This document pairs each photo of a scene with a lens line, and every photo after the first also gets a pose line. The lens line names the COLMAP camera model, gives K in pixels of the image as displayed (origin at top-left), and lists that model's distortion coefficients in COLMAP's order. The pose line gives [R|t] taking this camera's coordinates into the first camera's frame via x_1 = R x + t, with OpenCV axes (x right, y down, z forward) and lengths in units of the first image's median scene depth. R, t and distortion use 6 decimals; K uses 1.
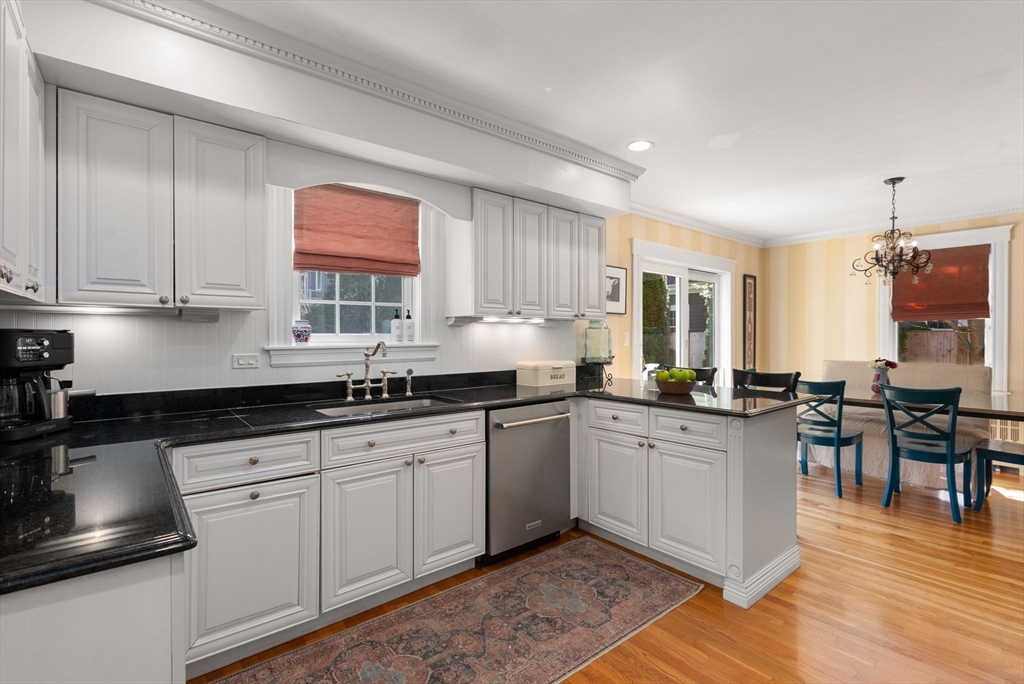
lens RADIAL K [[470.4, 0, 512.6], [0, 470.4, 338.9], [0, 0, 1]] dist [-0.001778, 0.000427]
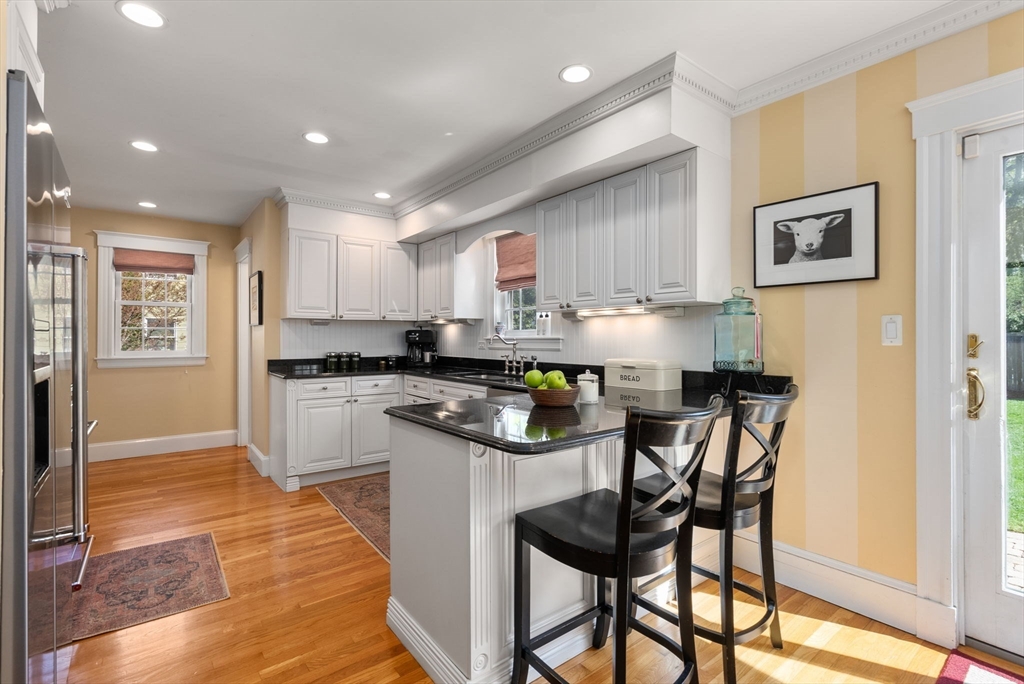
lens RADIAL K [[470.4, 0, 512.6], [0, 470.4, 338.9], [0, 0, 1]] dist [-0.001778, 0.000427]
pose [[-0.034643, 0.002065, -0.999398, 1.096874], [-0.007411, 0.999970, 0.002324, 0.013976], [0.999372, 0.007487, -0.034626, 0.989172]]
